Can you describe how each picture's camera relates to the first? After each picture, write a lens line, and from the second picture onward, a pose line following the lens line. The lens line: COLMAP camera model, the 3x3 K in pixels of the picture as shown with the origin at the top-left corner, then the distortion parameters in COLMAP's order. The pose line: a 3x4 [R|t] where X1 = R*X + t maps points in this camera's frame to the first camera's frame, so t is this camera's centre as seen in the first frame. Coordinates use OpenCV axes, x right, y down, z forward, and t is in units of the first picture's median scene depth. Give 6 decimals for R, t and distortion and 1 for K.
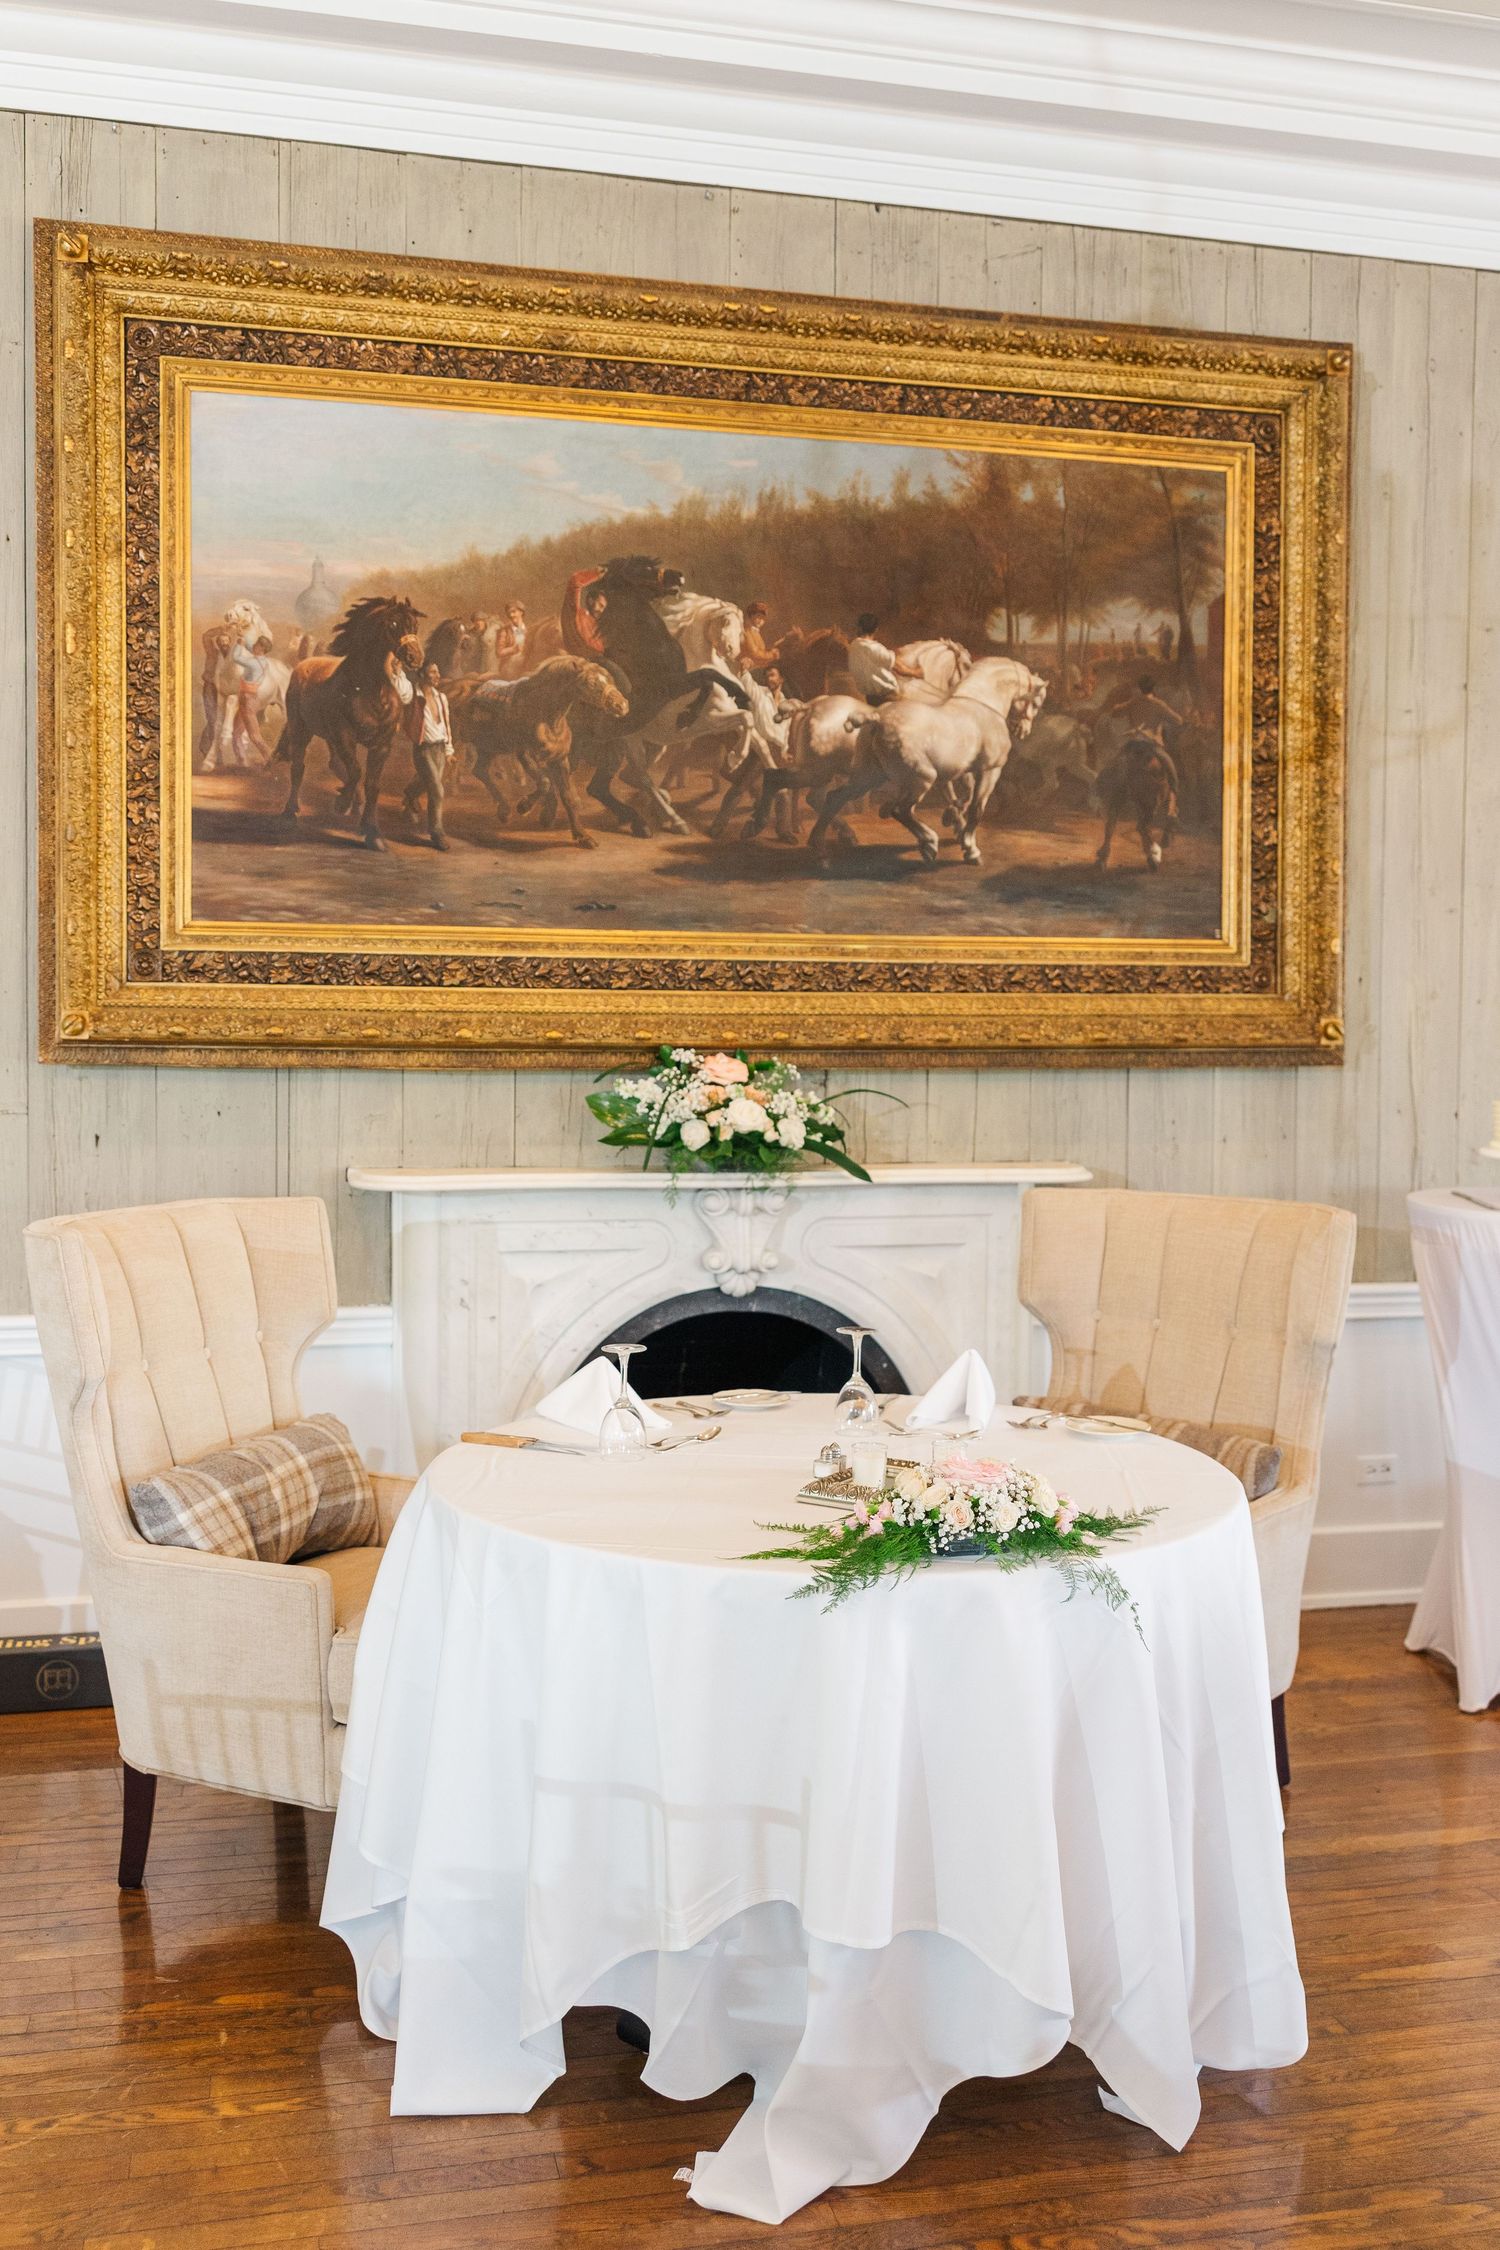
lens RADIAL K [[1978.1, 0, 748.4], [0, 1978.1, 1115.4], [0, 0, 1]] dist [-0.012656, 0.020432]
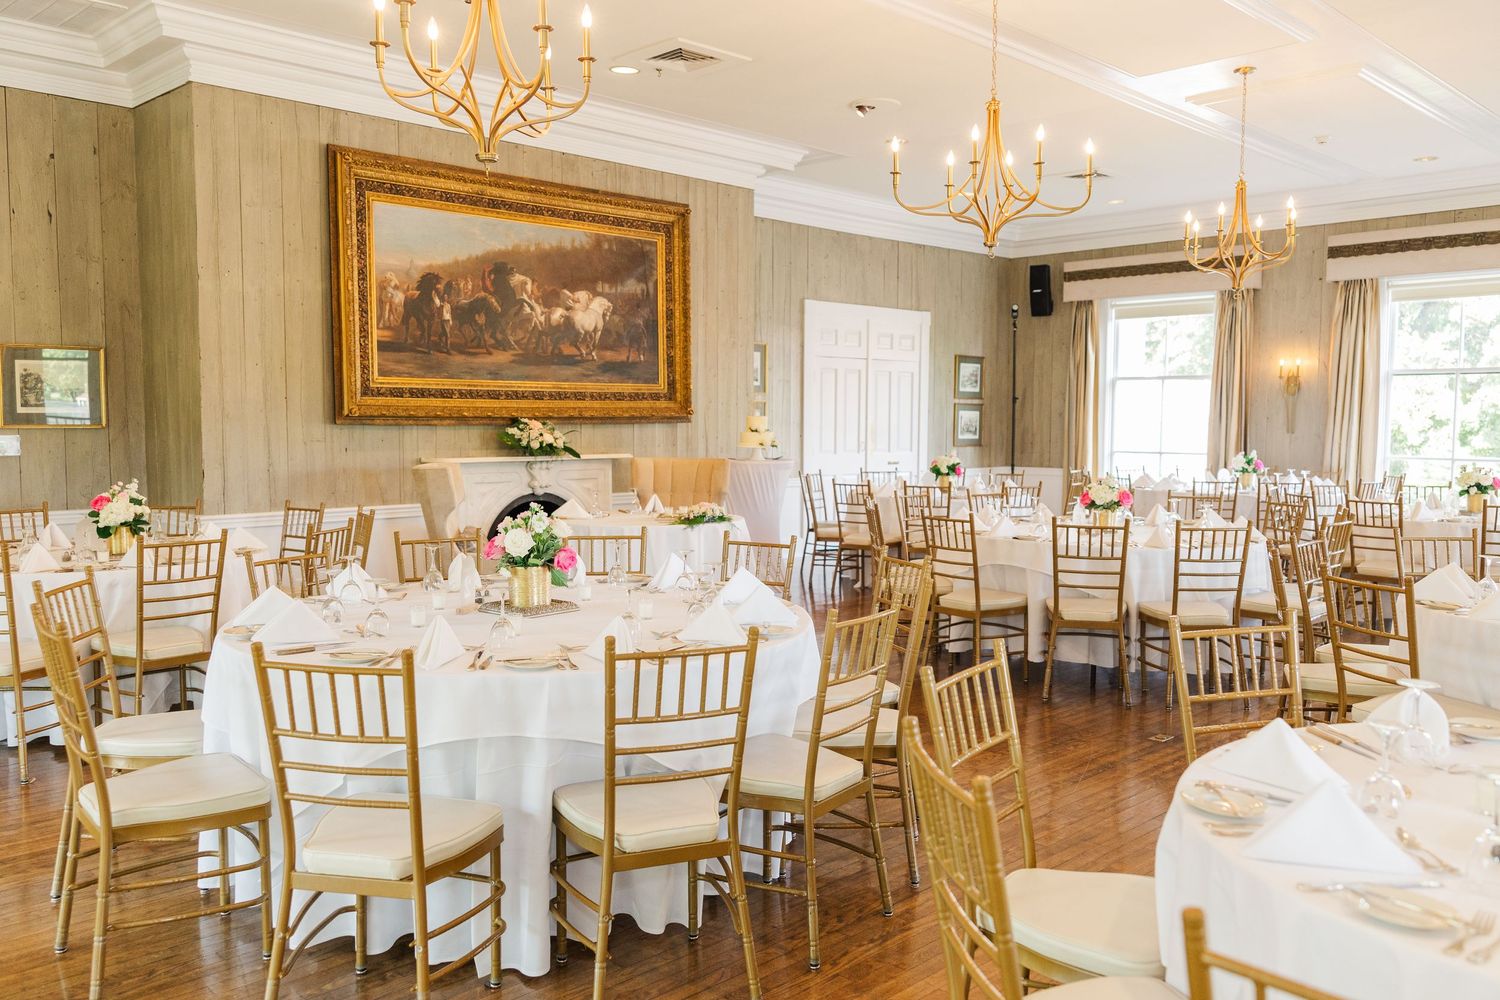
lens RADIAL K [[1214.3, 0, 748.7], [0, 1214.3, 503.9], [0, 0, 1]] dist [0.011858, -0.006685]
pose [[0.852264, -0.043407, 0.521309, -0.718065], [0.028143, 0.998913, 0.037166, 0.039972], [-0.522355, -0.017004, 0.852559, -0.828586]]
